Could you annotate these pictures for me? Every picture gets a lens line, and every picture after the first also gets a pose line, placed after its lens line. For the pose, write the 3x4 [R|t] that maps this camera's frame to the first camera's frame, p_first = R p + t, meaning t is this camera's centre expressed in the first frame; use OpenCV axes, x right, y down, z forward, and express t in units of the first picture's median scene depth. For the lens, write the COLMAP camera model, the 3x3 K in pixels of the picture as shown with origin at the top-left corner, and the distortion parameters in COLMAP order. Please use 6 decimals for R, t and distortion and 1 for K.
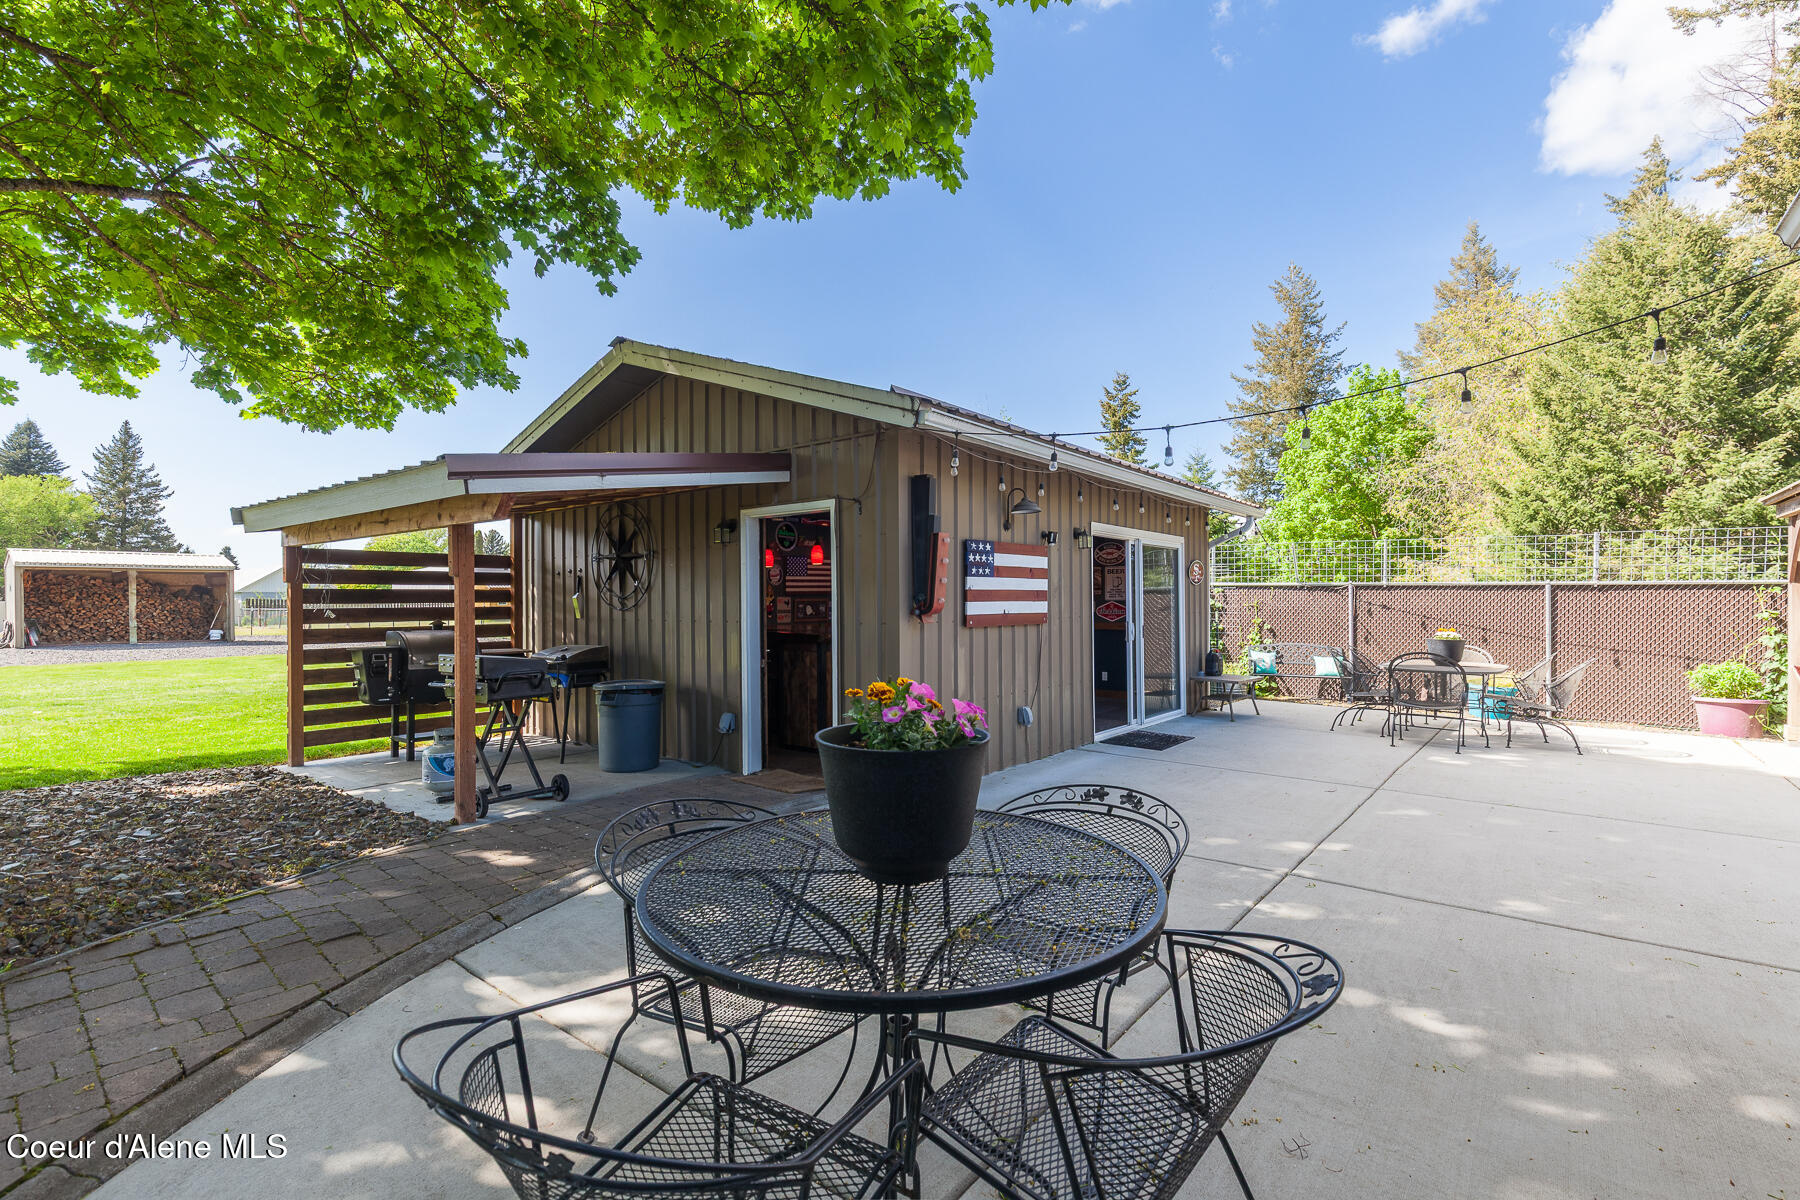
lens RADIAL K [[805.8, 0, 900.0], [0, 805.8, 600.0], [0, 0, 1]] dist [-0.000992, -0.000165]
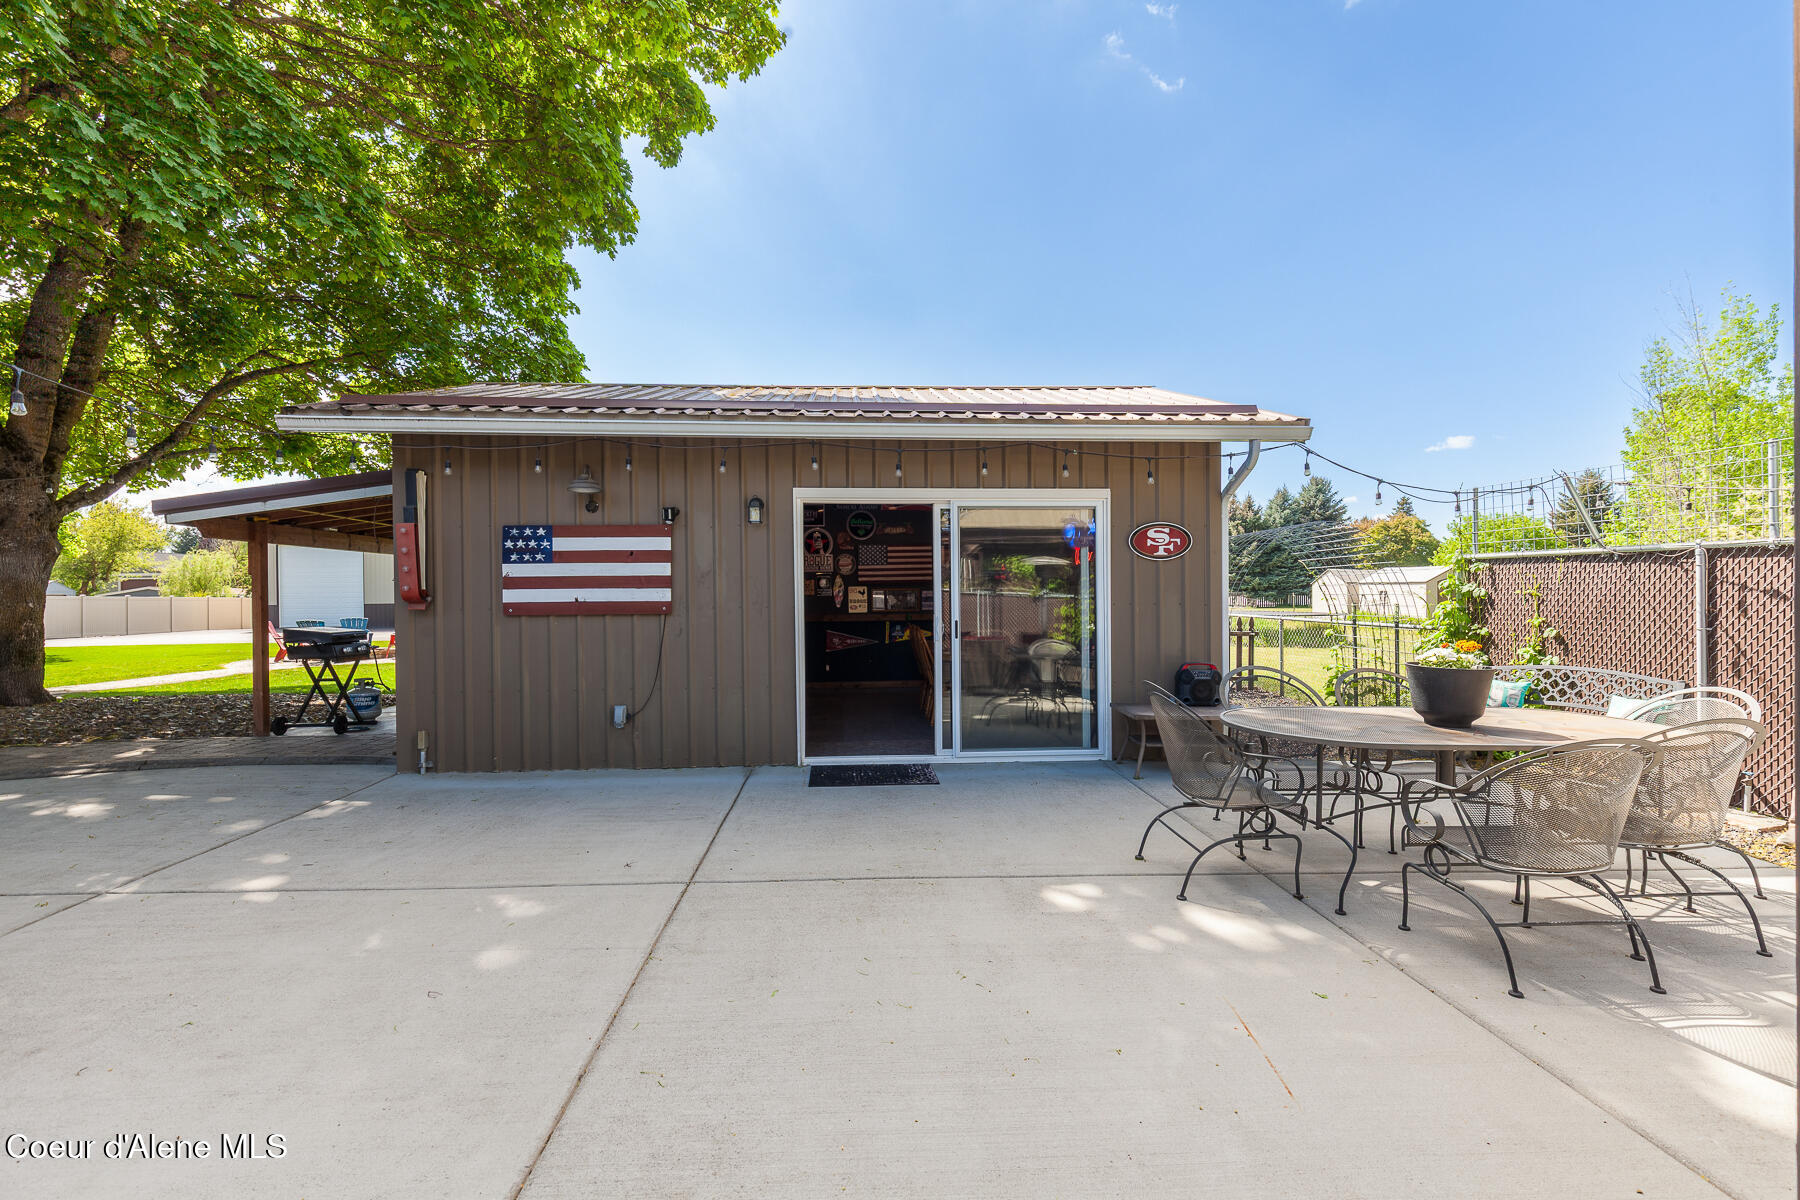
lens RADIAL K [[805.8, 0, 900.0], [0, 805.8, 600.0], [0, 0, 1]] dist [-0.000992, -0.000165]
pose [[0.682874, 0.000875, -0.730535, 0.989656], [0.005645, 0.999963, 0.006474, 0.010252], [0.730514, -0.008545, 0.682844, 0.593124]]
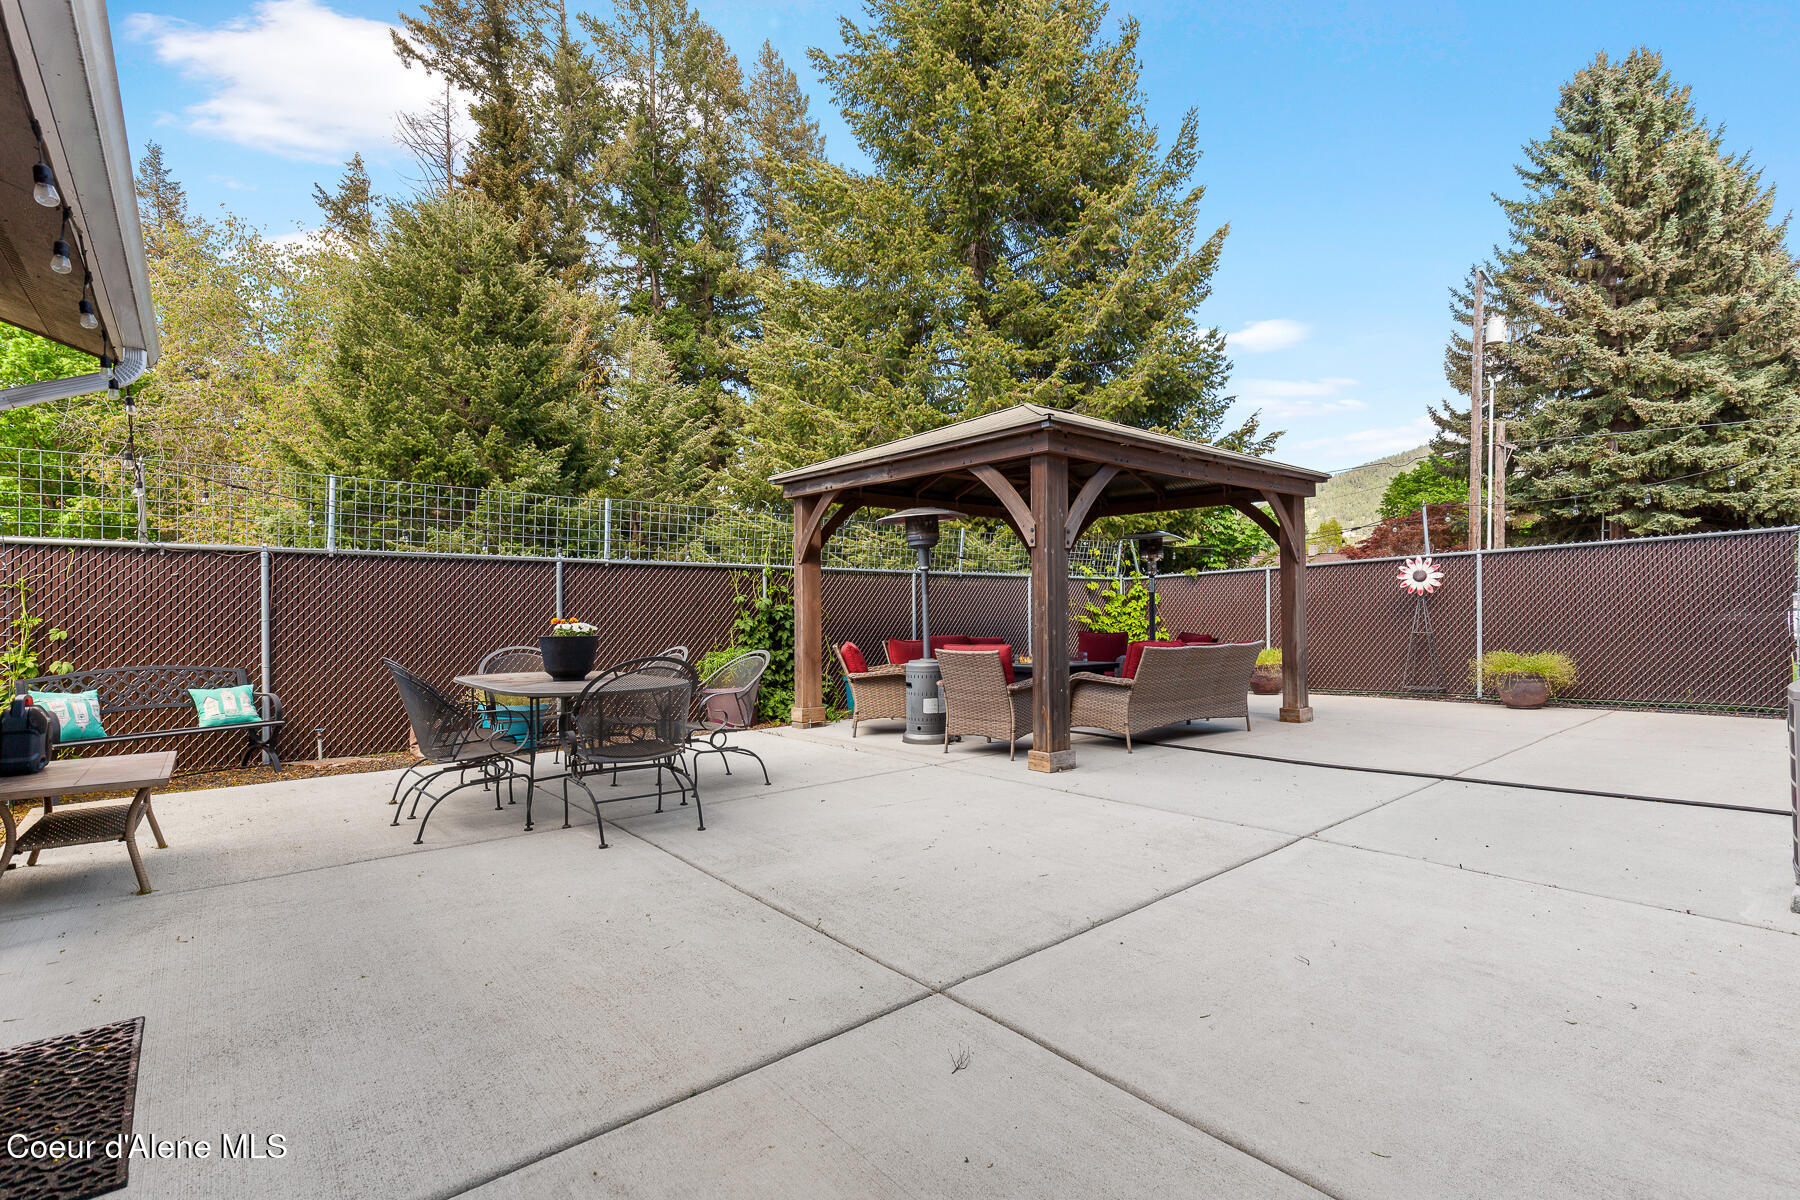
lens RADIAL K [[831.0, 0, 900.0], [0, 831.0, 600.0], [0, 0, 1]] dist [0.000514, 0.000213]
pose [[0.190064, 0.001409, 0.981771, 0.152682], [0.006098, 0.999978, -0.002615, 0.031262], [-0.981753, 0.006484, 0.190051, 0.798031]]
